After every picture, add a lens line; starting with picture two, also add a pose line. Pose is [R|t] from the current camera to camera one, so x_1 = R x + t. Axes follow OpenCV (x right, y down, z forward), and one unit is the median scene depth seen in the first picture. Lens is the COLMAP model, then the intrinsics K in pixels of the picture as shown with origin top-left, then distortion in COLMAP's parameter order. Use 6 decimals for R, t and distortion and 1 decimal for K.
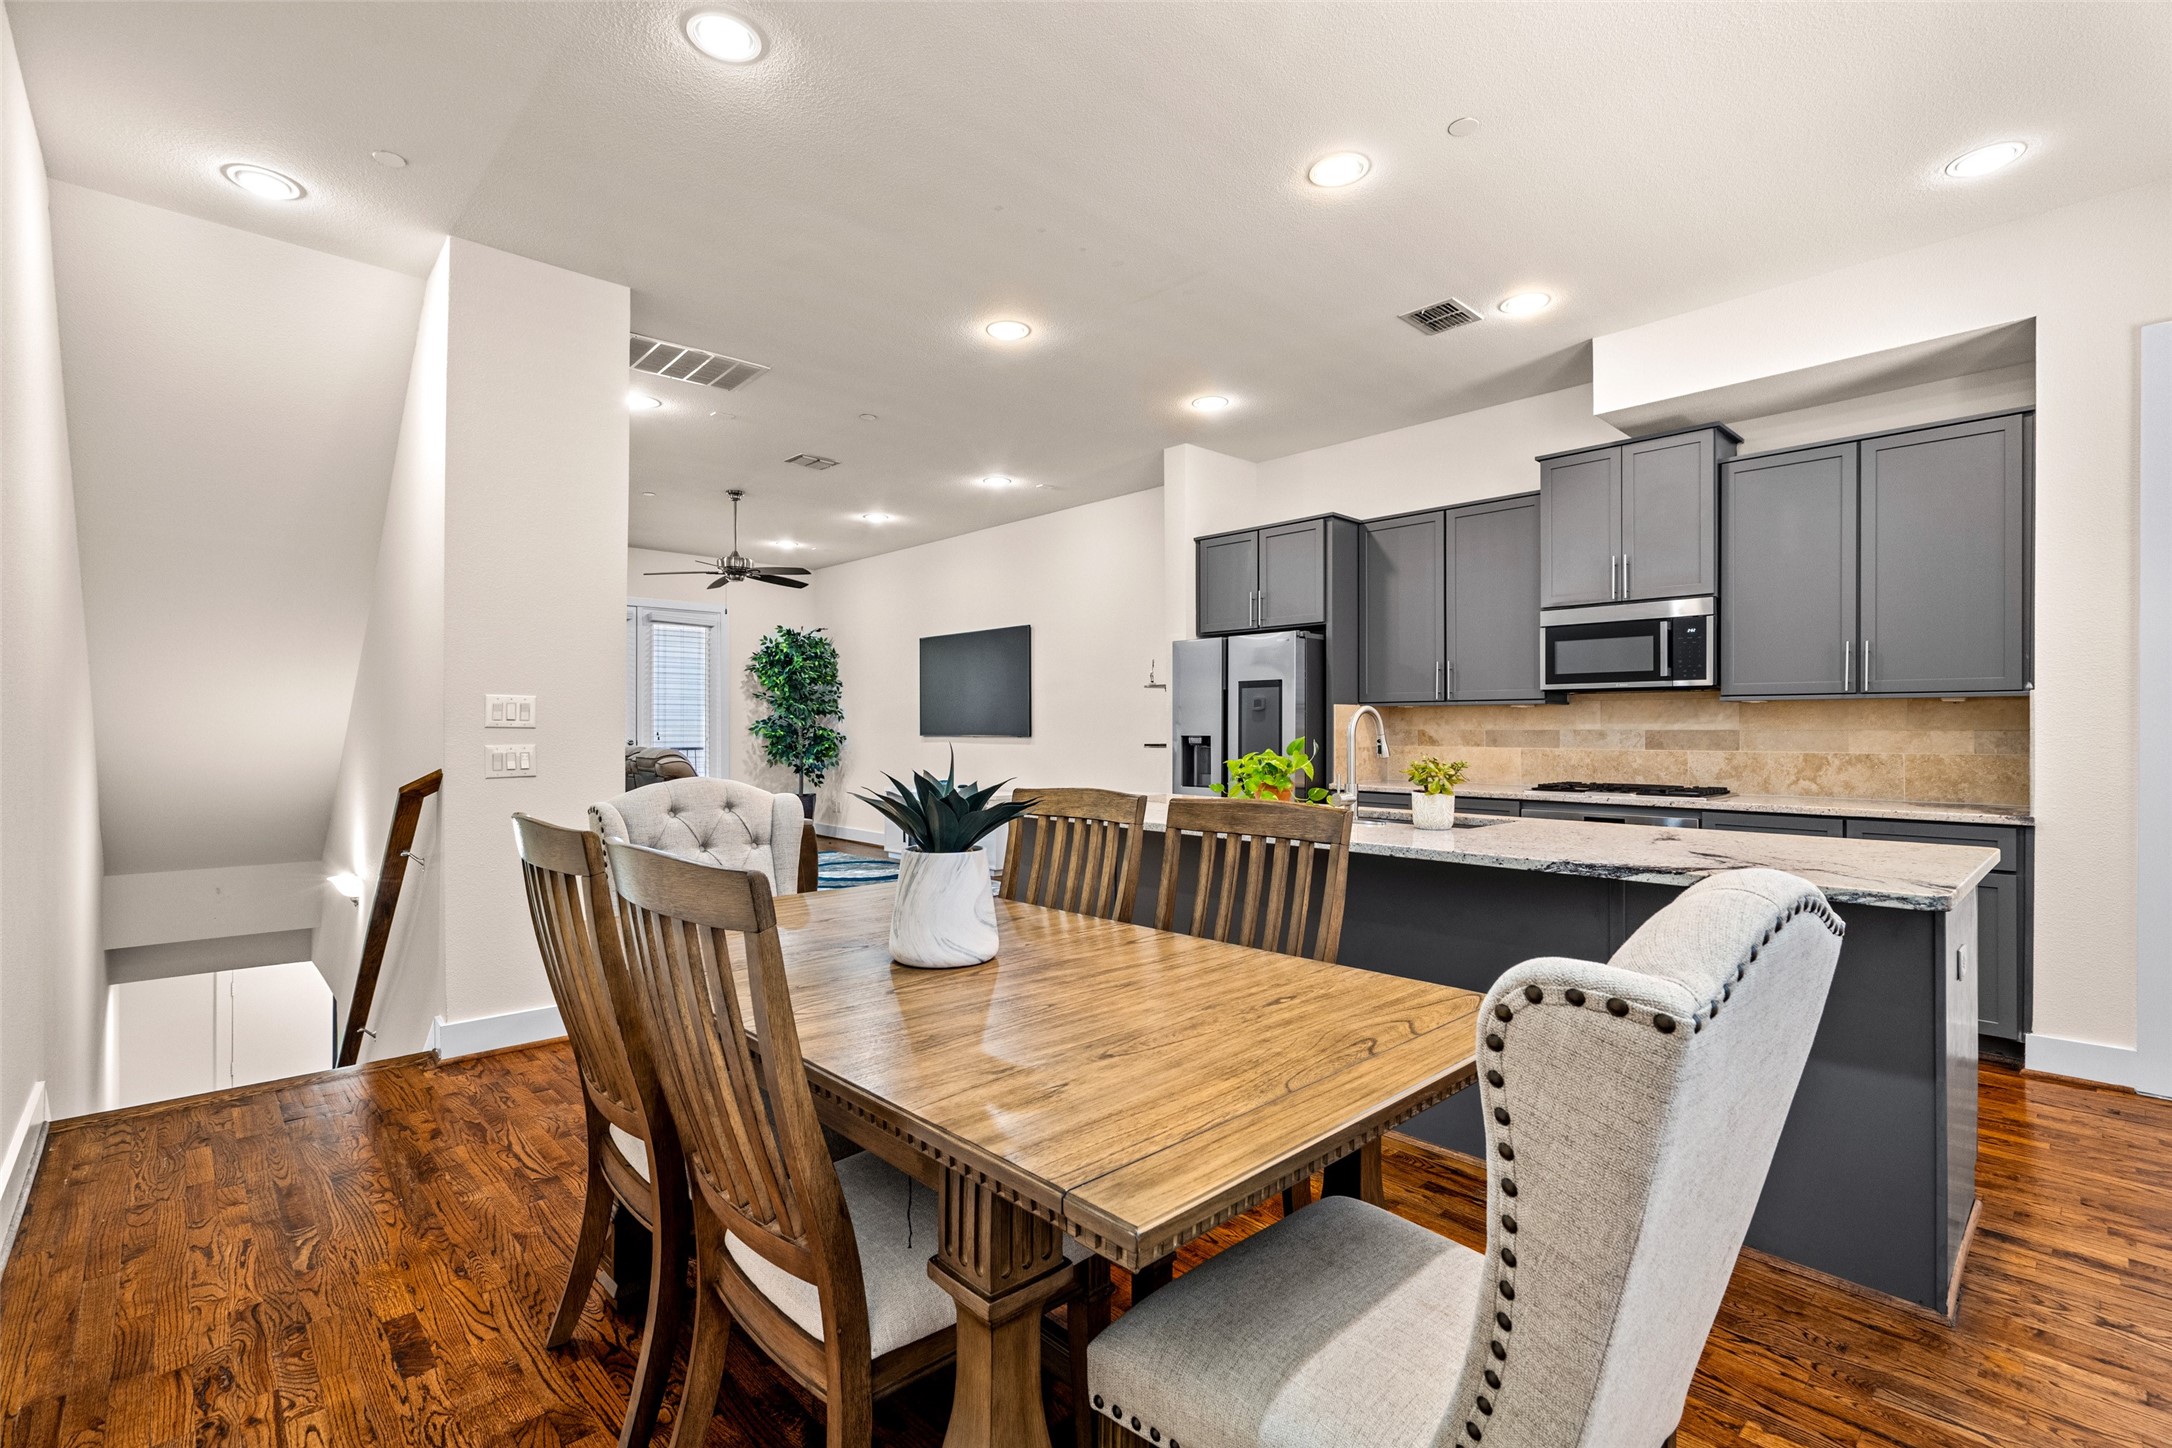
lens RADIAL K [[982.5, 0, 1085.3], [0, 982.5, 721.4], [0, 0, 1]] dist [-0.004558, 0.003194]
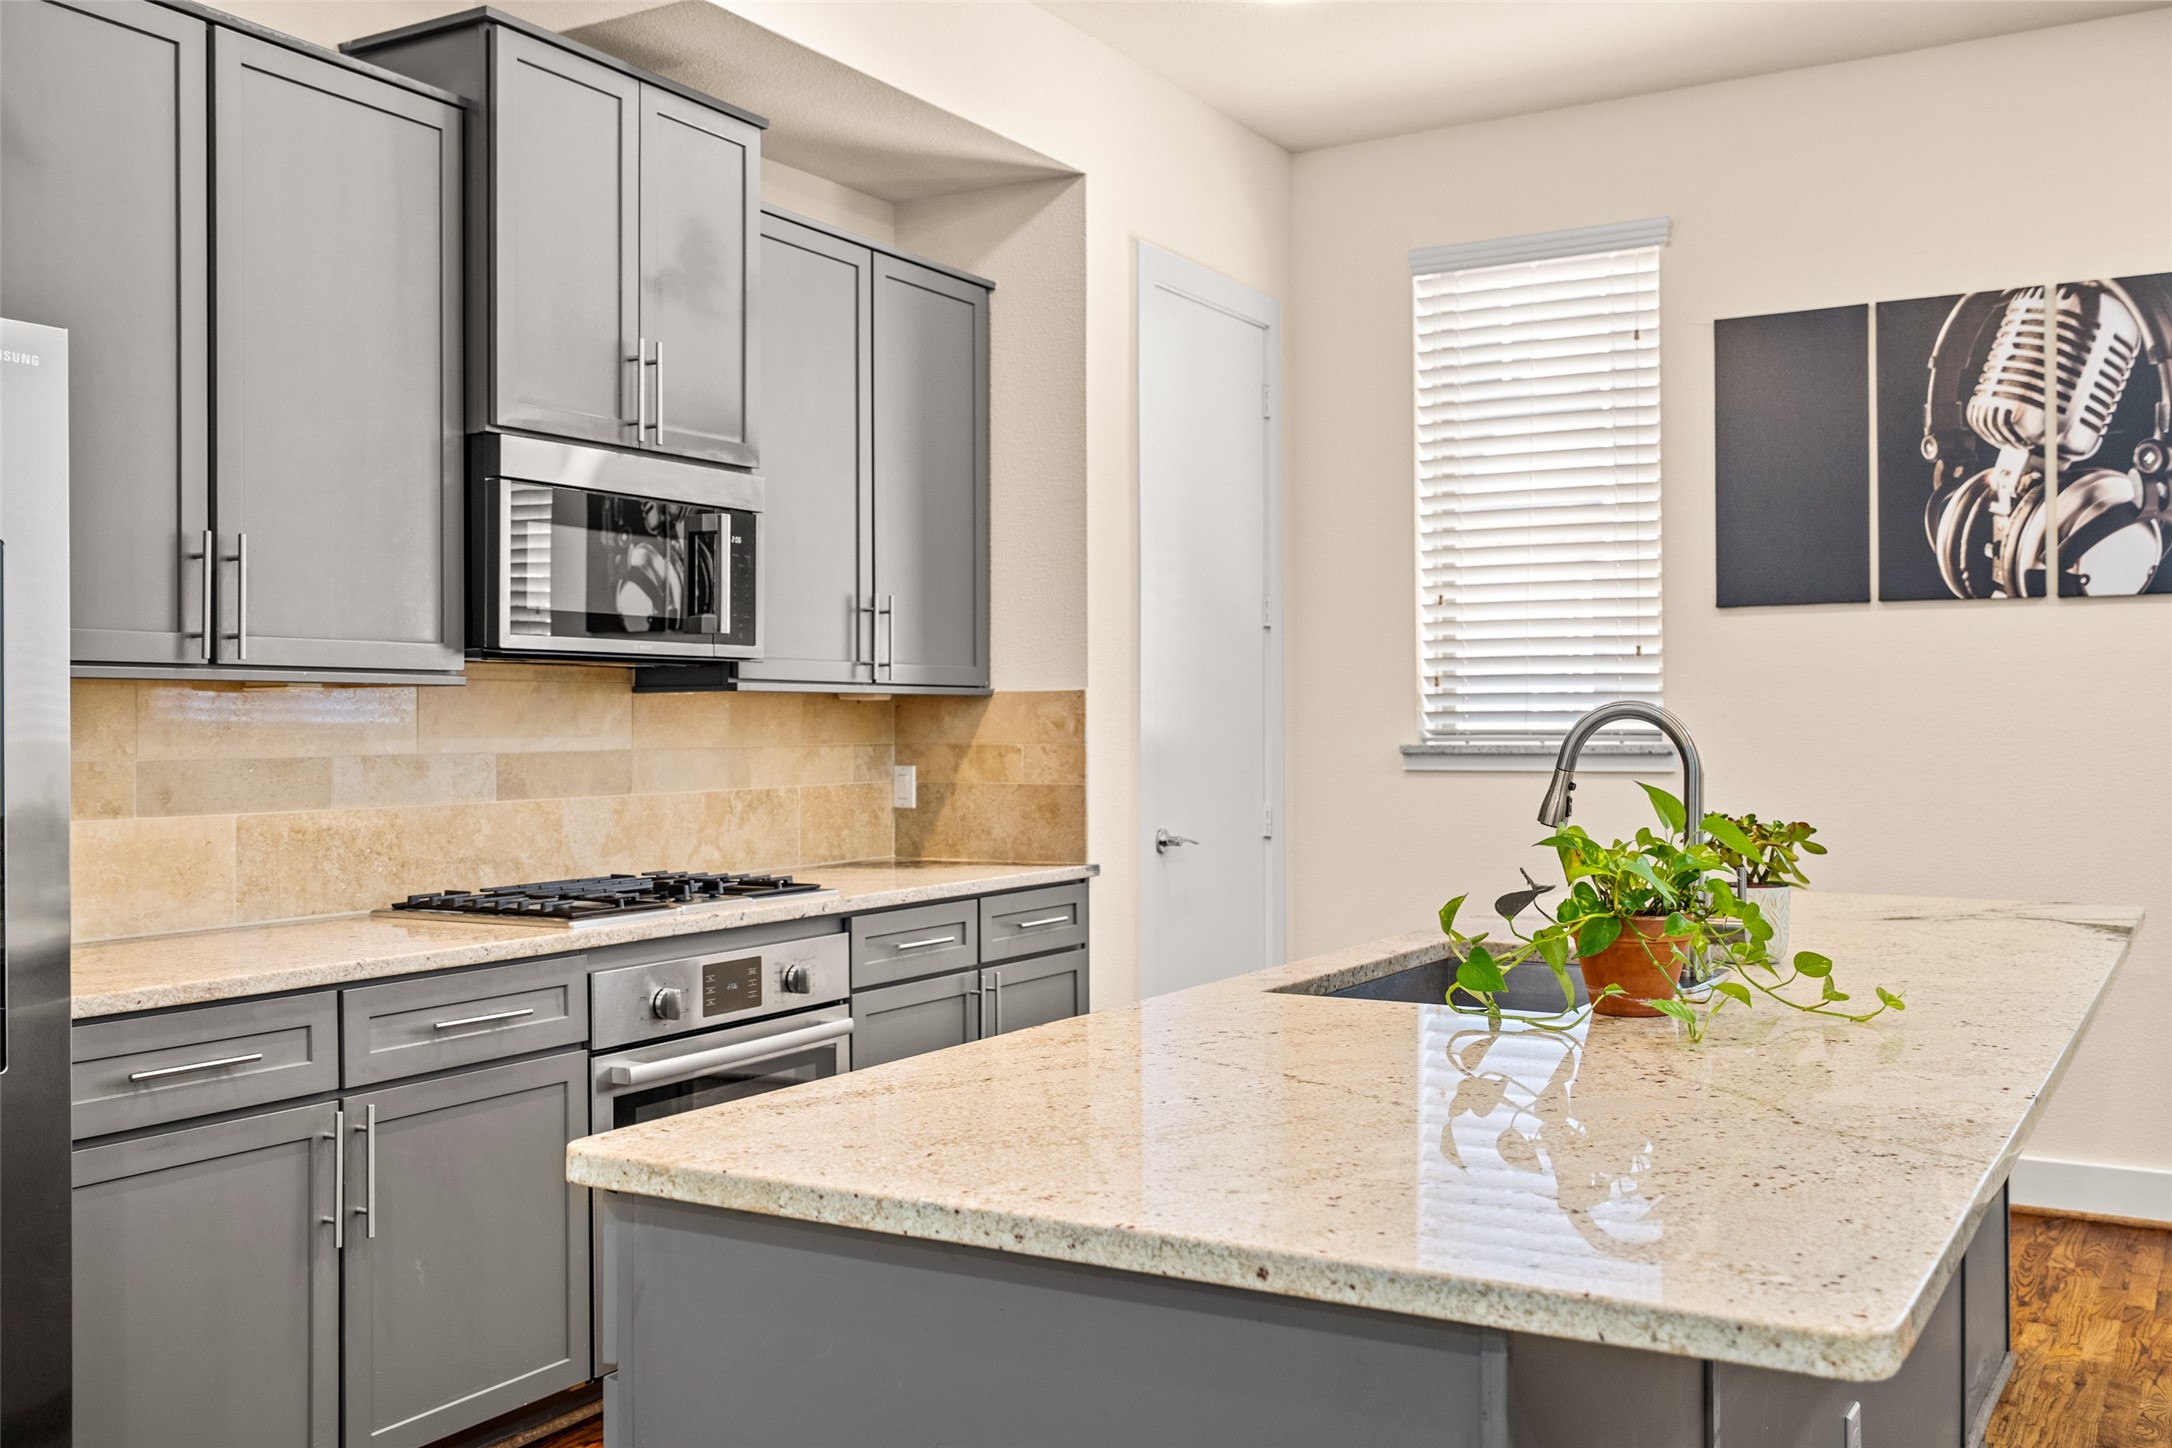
lens RADIAL K [[1971.8, 0, 1080.3], [0, 1971.8, 717.0], [0, 0, 1]] dist [0.013050, 0.000000]
pose [[-0.280922, 0.005685, 0.959714, -0.265781], [-0.000761, 0.999981, -0.006146, -0.001538], [-0.959730, -0.002457, -0.280913, 0.870876]]
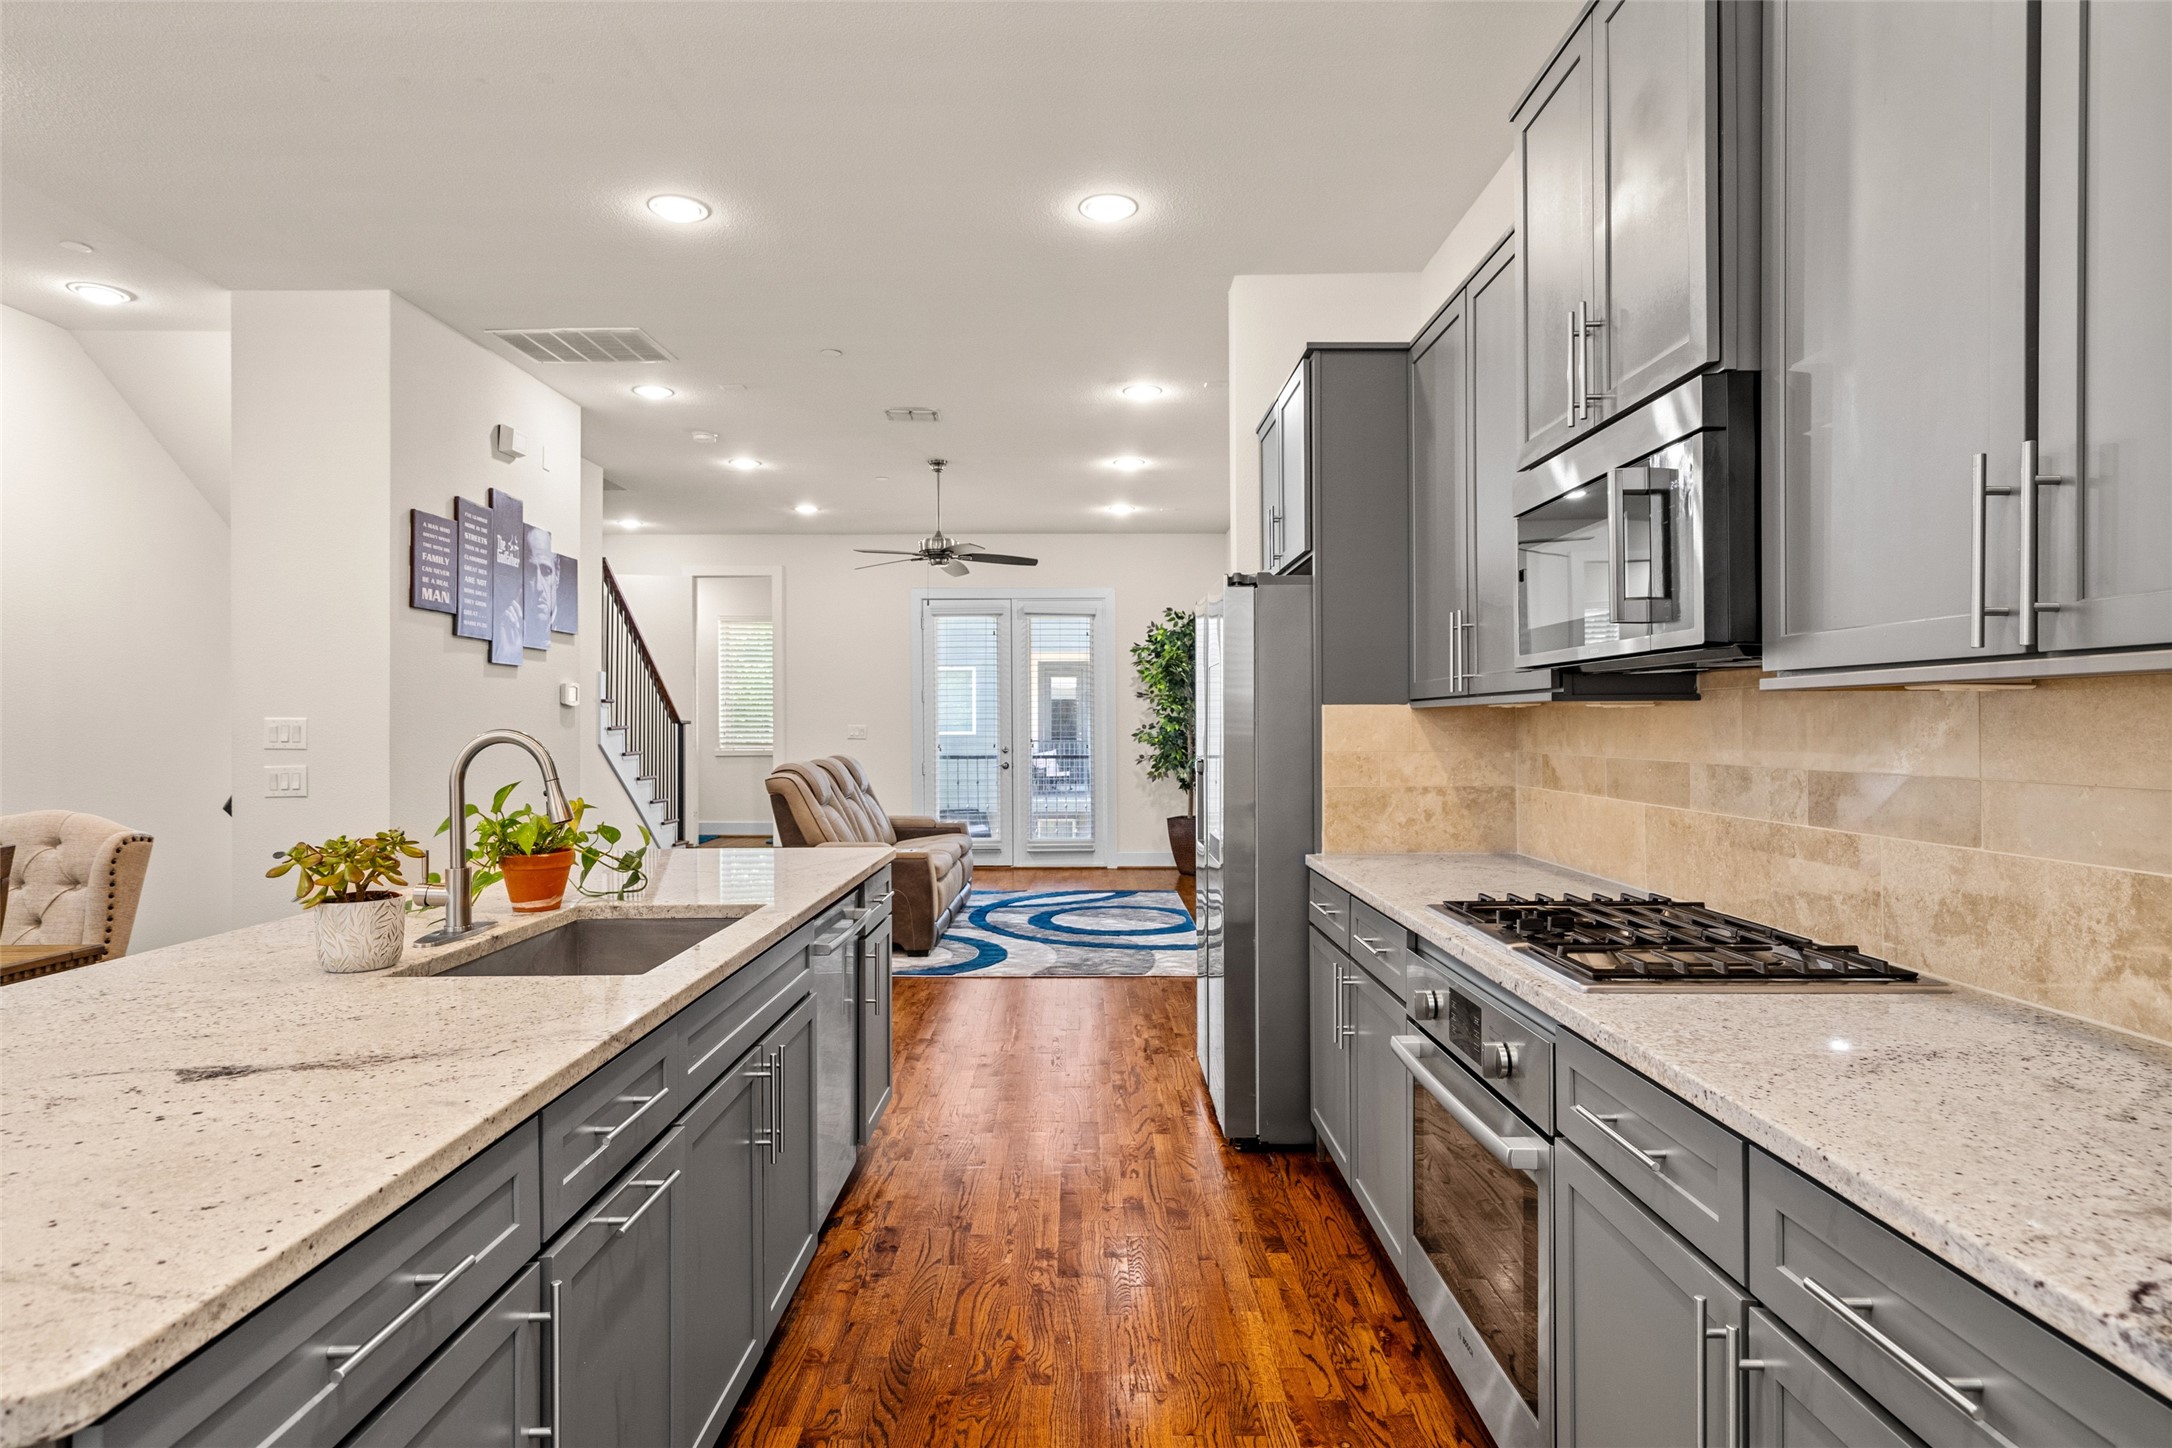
lens RADIAL K [[1186.8, 0, 1078.2], [0, 1186.8, 723.4], [0, 0, 1]] dist [0.003155, 0.002993]
pose [[0.726837, -0.004839, -0.686793, 0.588943], [0.009747, 0.999947, 0.003271, -0.010749], [0.686740, -0.009072, 0.726846, 0.439203]]
